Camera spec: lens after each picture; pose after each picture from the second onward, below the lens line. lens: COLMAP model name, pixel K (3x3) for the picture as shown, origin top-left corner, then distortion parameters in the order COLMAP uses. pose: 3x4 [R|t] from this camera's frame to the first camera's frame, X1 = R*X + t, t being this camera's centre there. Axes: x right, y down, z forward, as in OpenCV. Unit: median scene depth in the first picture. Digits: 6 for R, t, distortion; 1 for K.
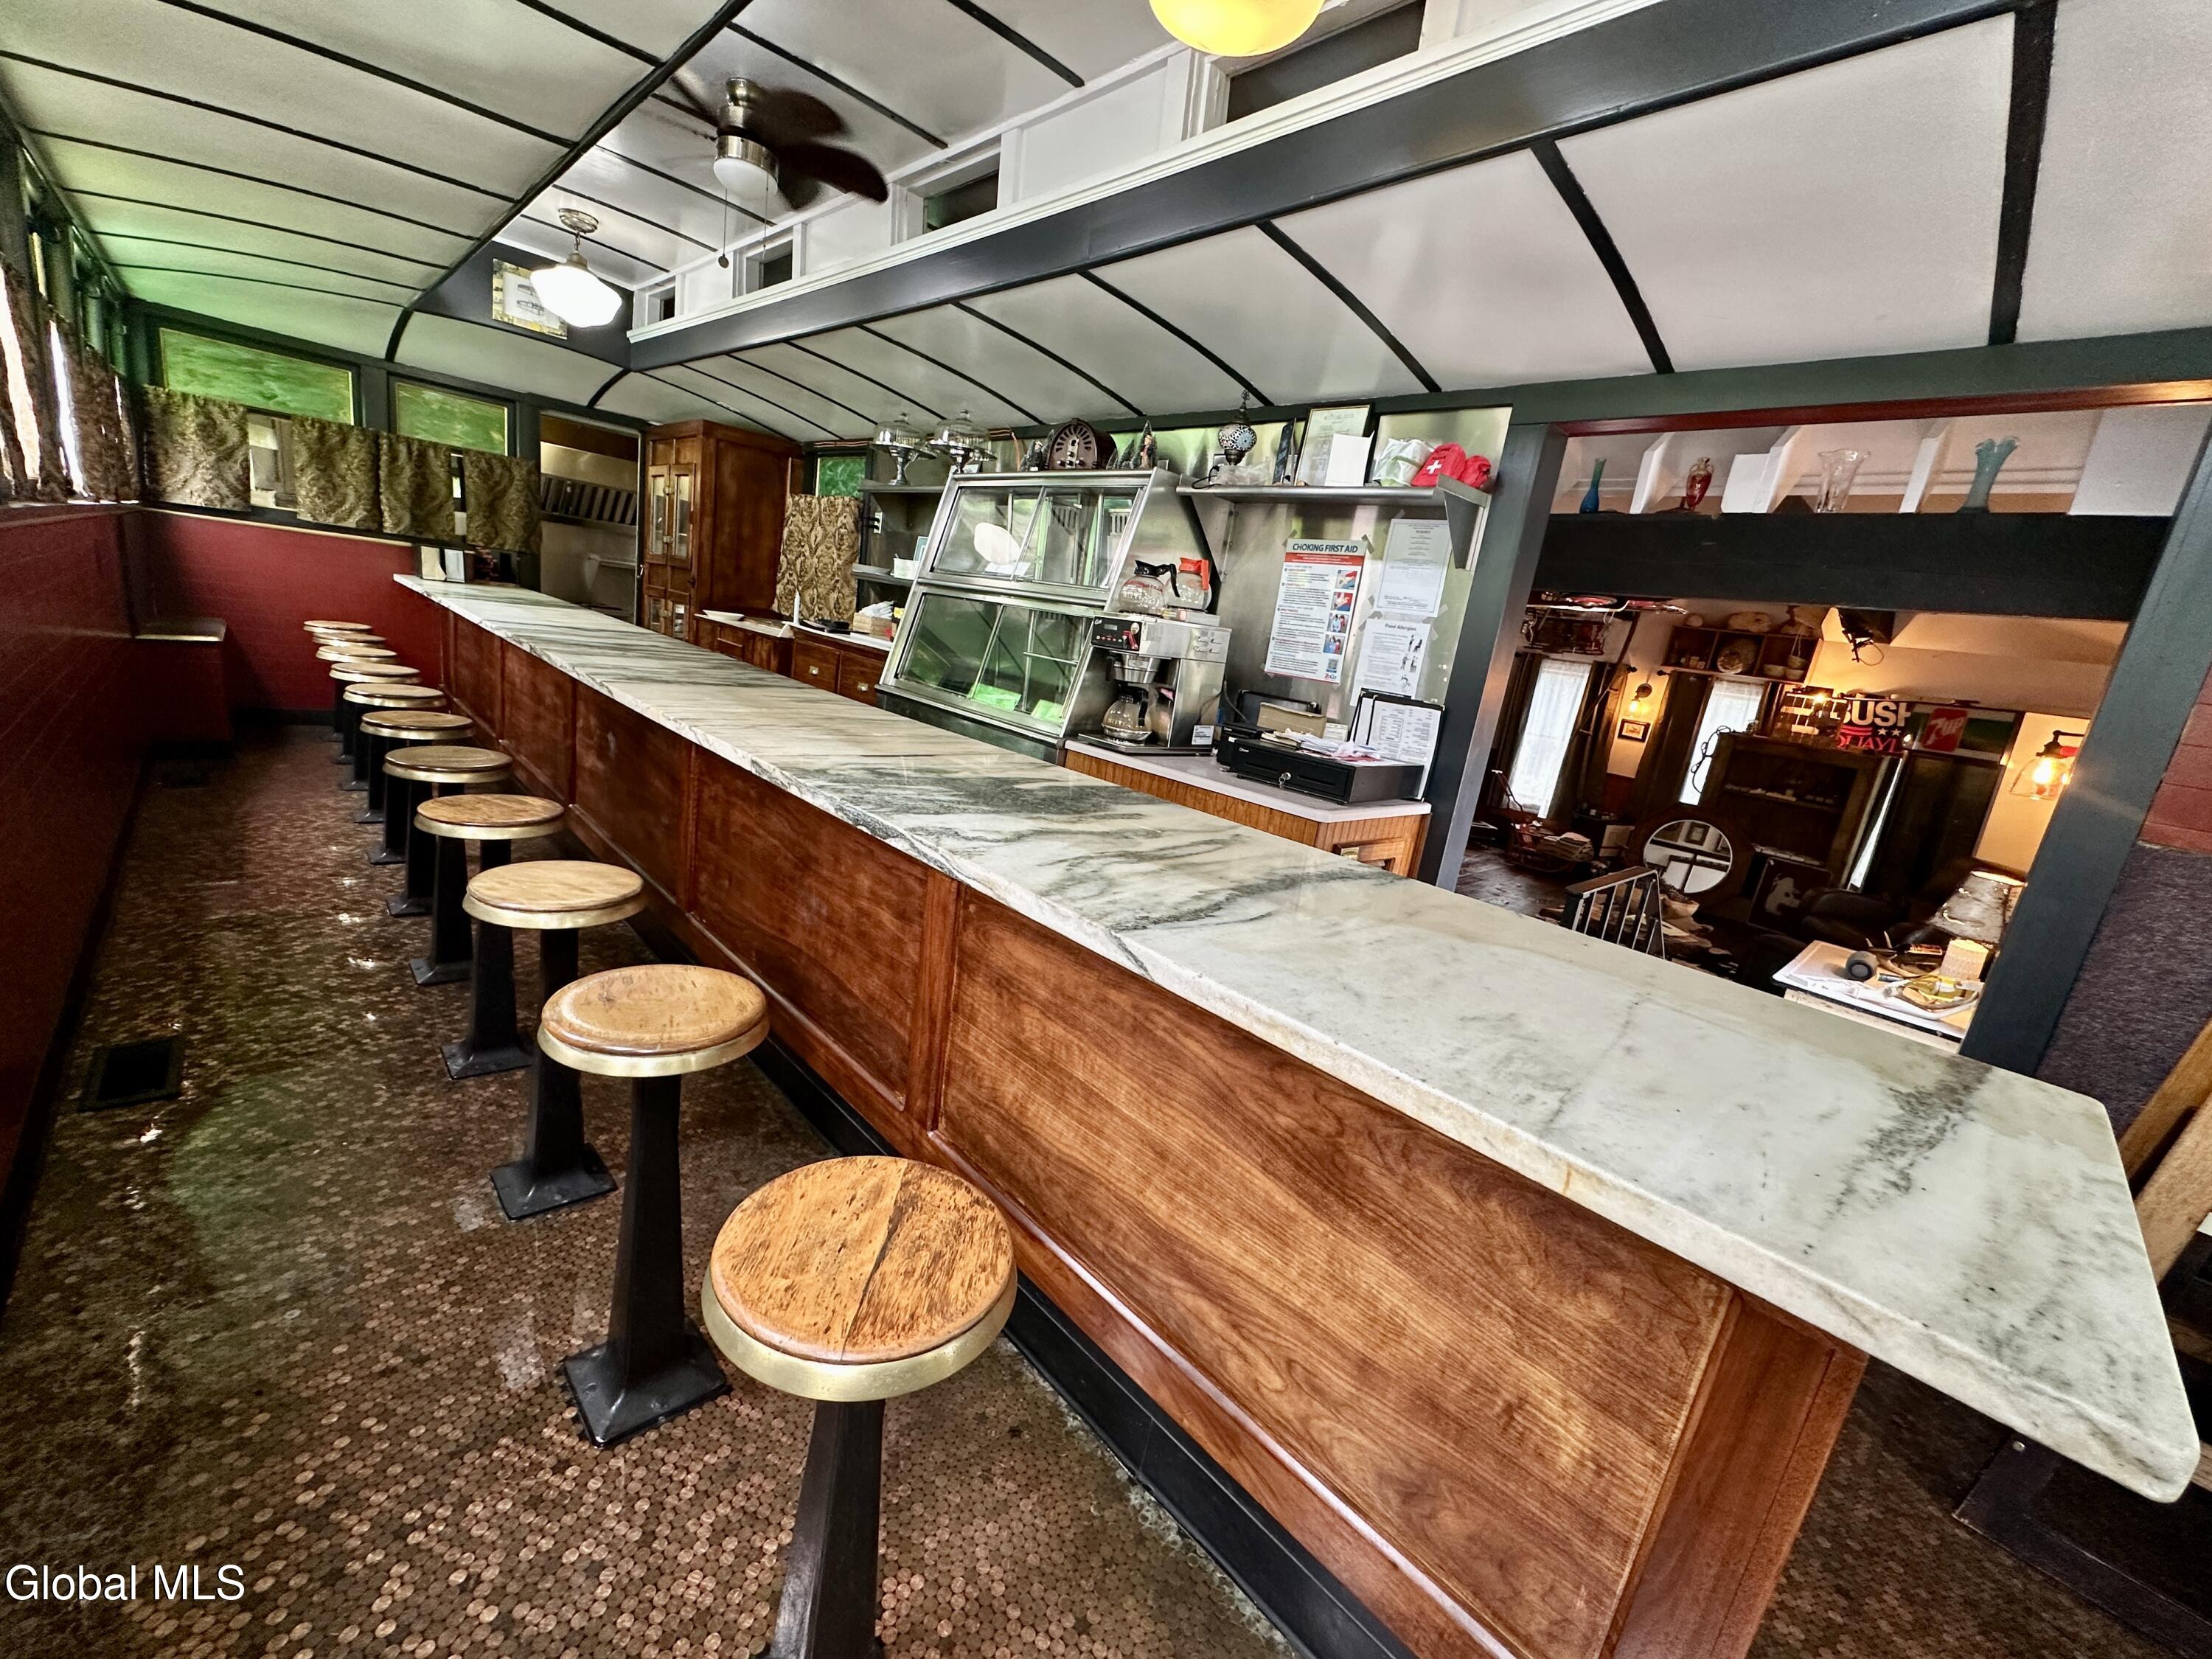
lens RADIAL K [[878.5, 0, 1106.0], [0, 878.5, 829.5], [0, 0, 1]] dist [-0.003844, 0.000224]
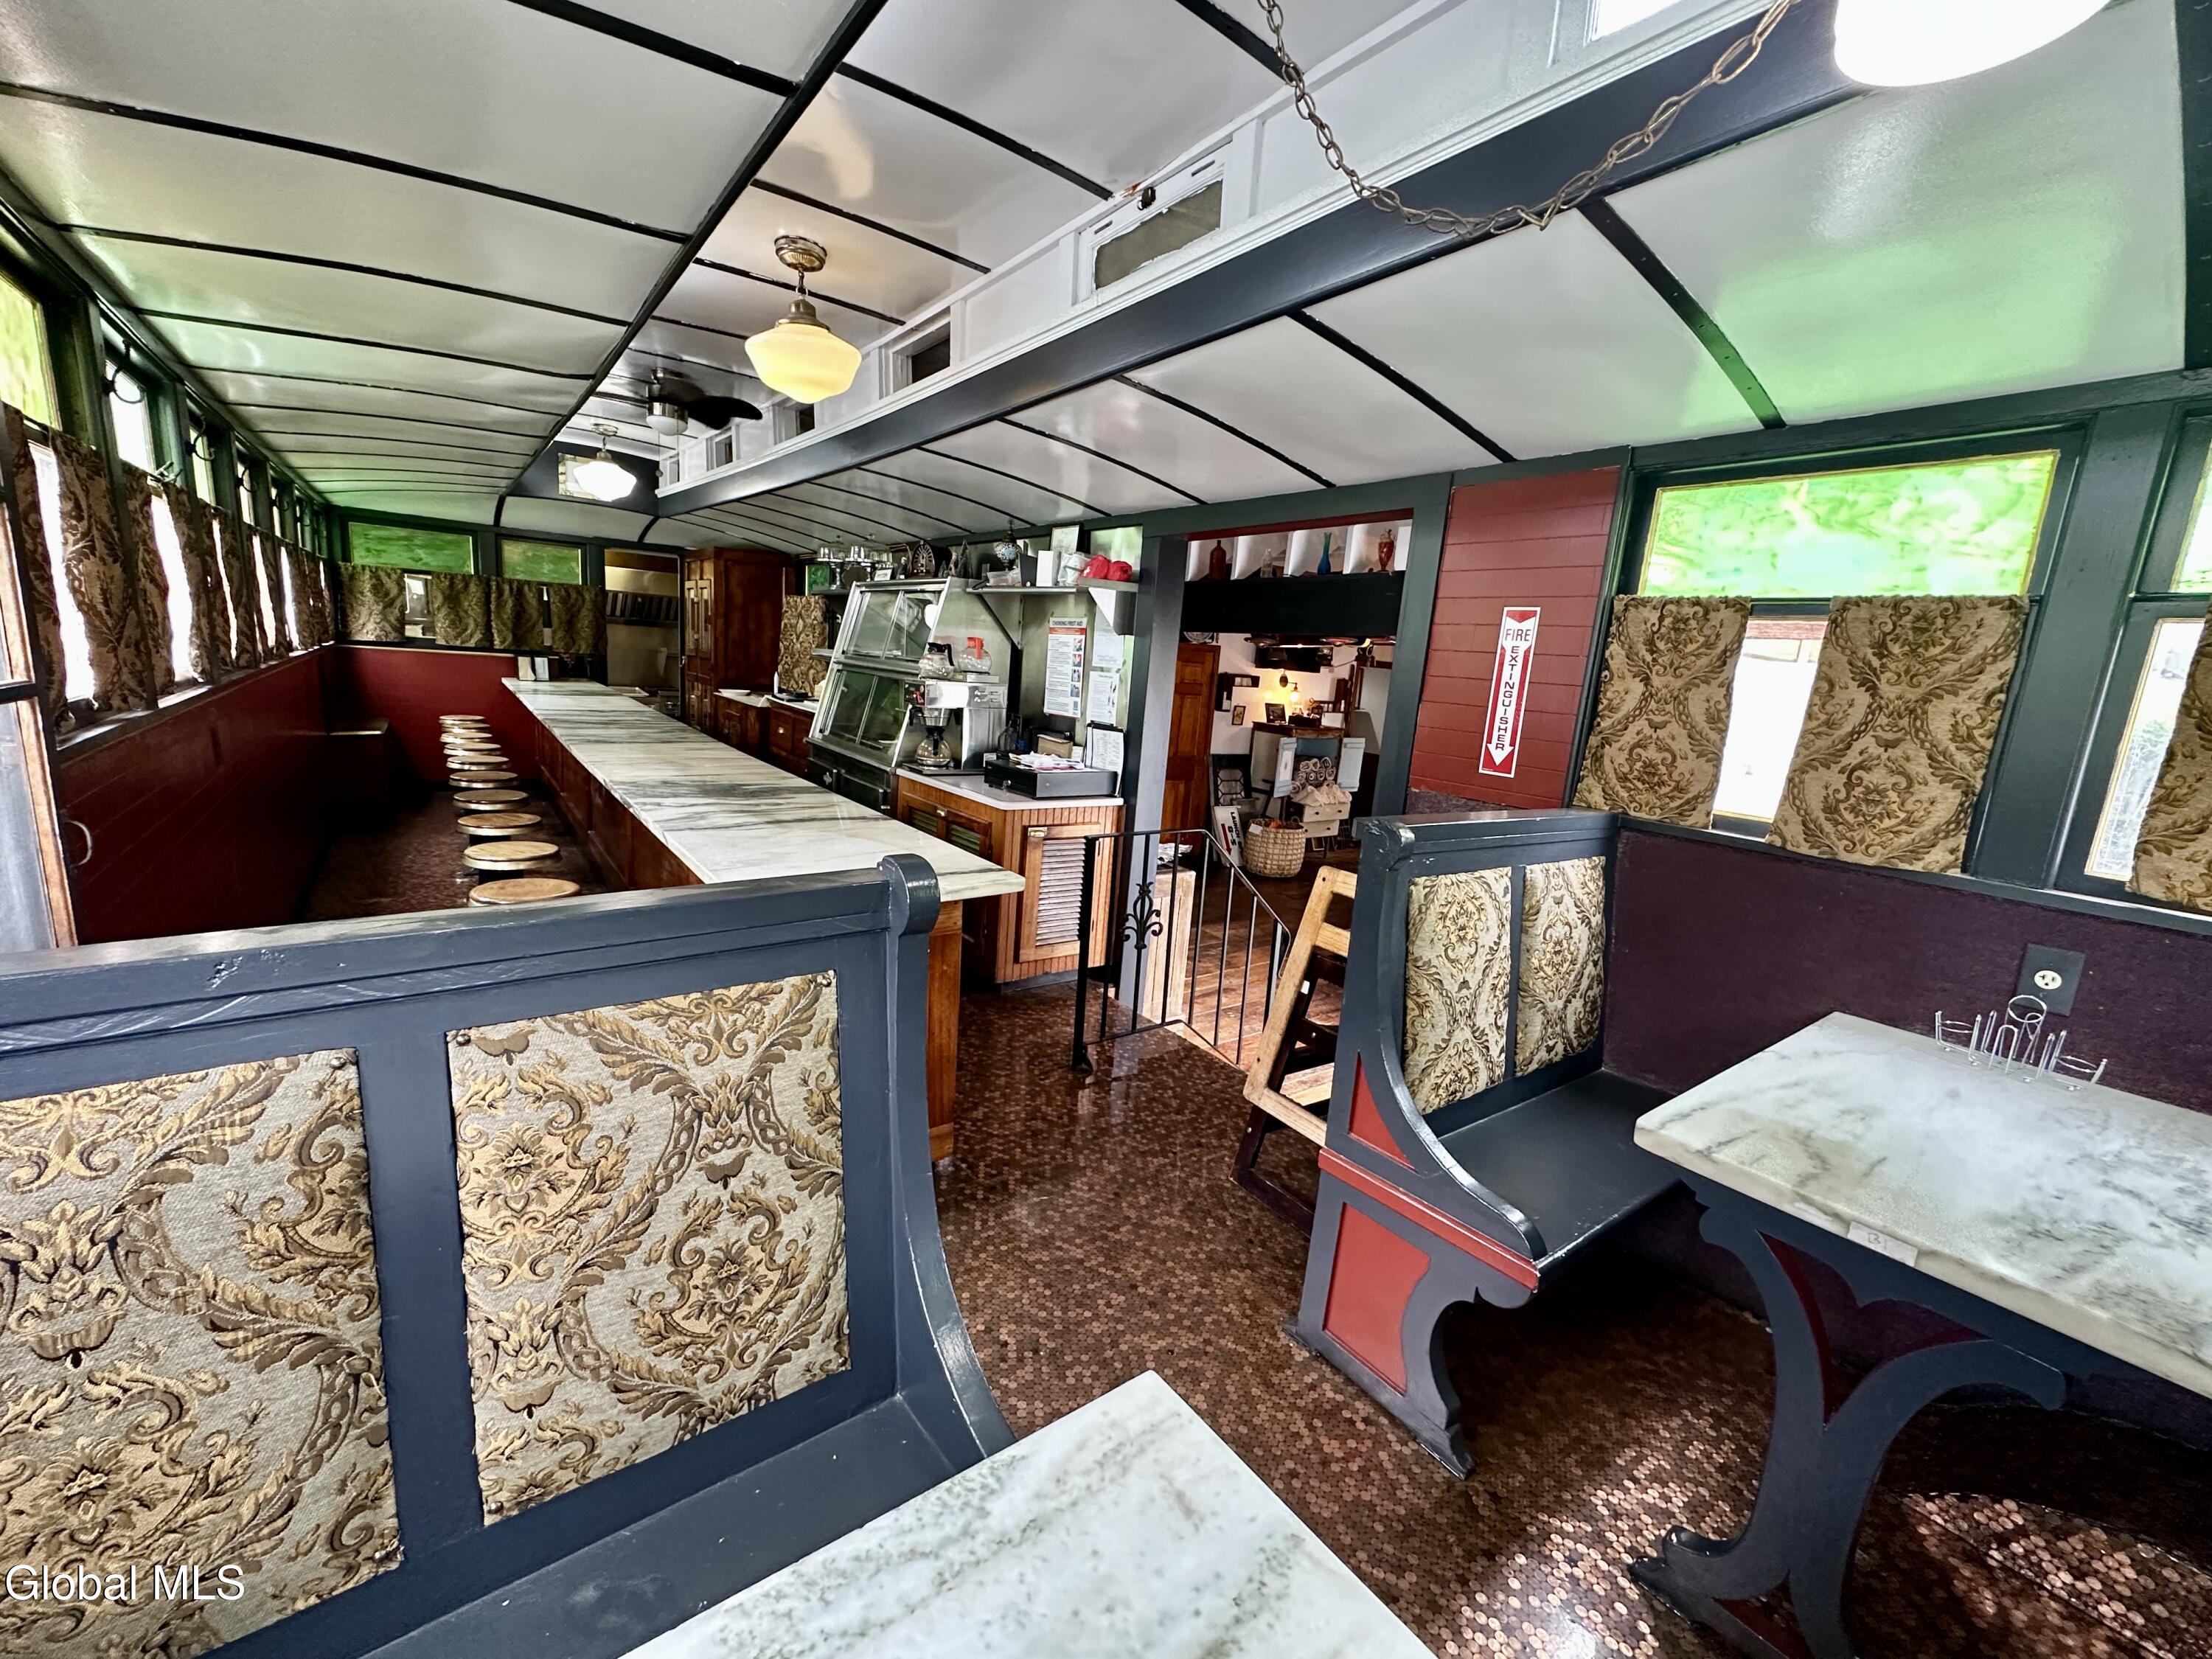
lens RADIAL K [[889.6, 0, 1106.0], [0, 889.6, 829.5], [0, 0, 1]] dist [-0.002662, -0.000066]
pose [[0.990878, -0.043800, -0.127442, 0.469201], [0.037019, 0.997794, -0.055099, 0.090043], [0.129574, 0.049879, 0.990314, -0.386272]]
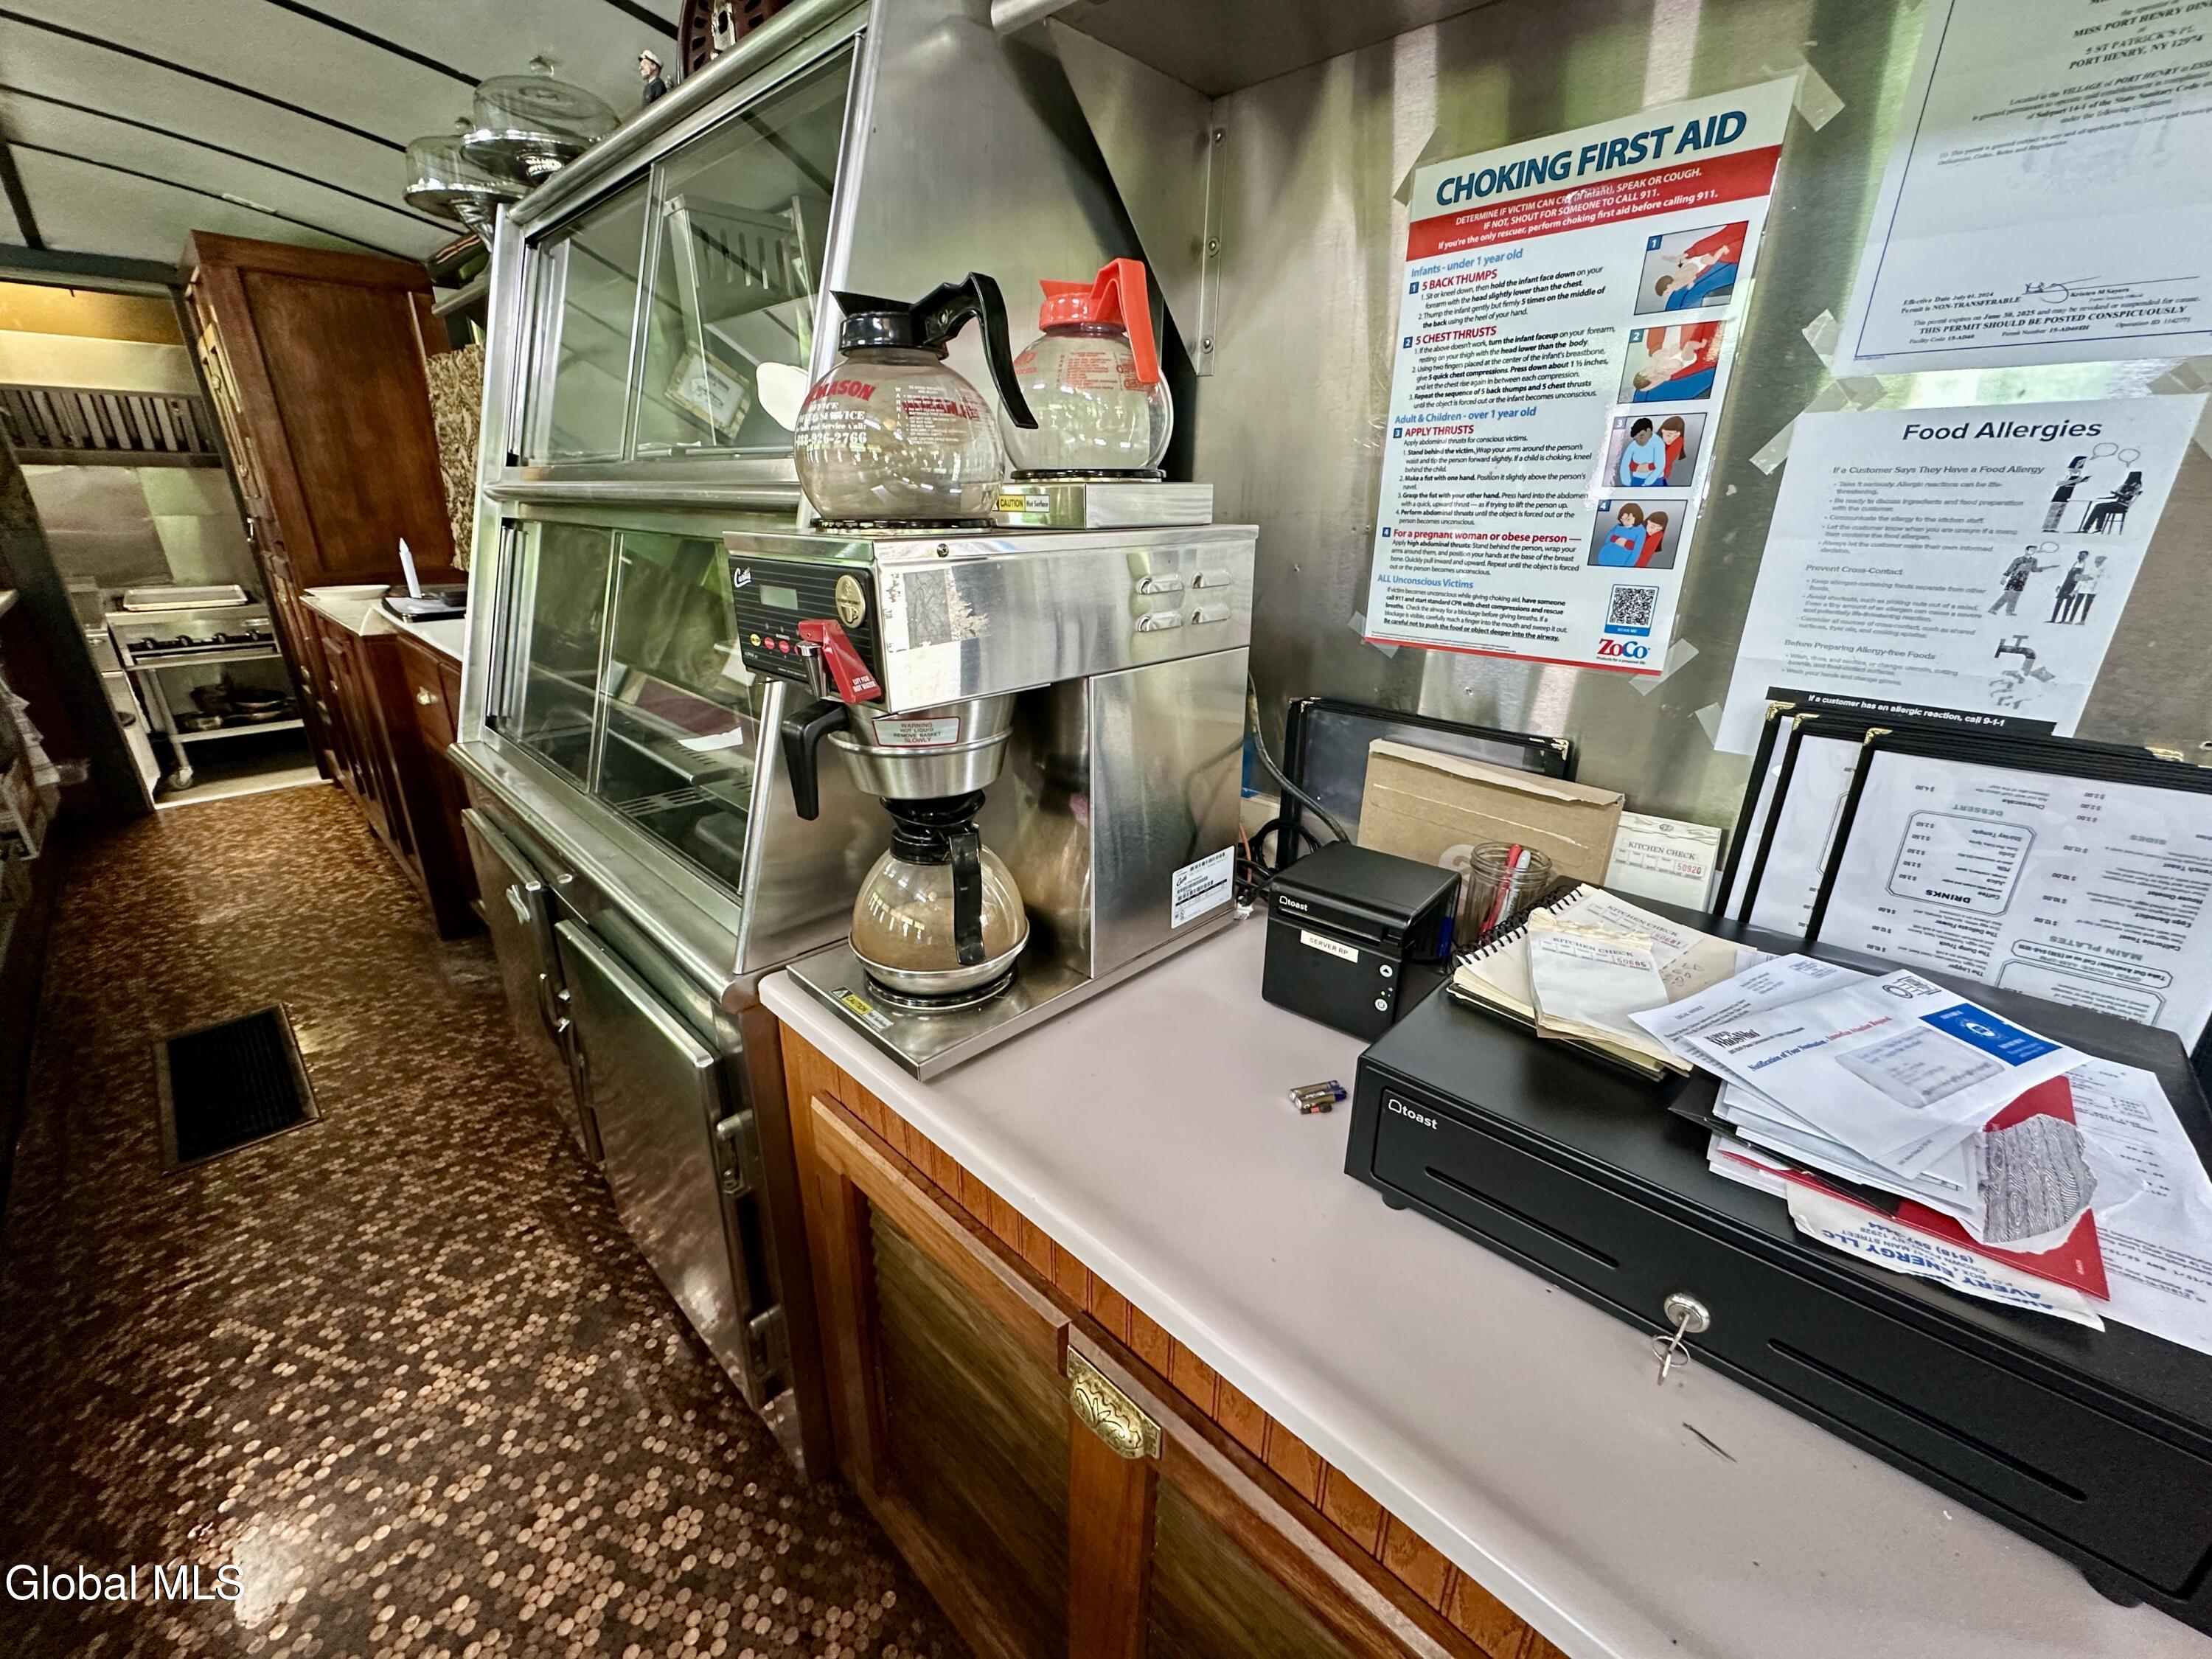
lens RADIAL K [[889.6, 0, 1106.0], [0, 889.6, 829.5], [0, 0, 1]] dist [-0.002662, -0.000066]
pose [[0.990747, -0.135174, -0.012158, 0.083232], [0.135606, 0.982261, 0.129518, -0.173834], [-0.005566, -0.129968, 0.991503, 0.695087]]
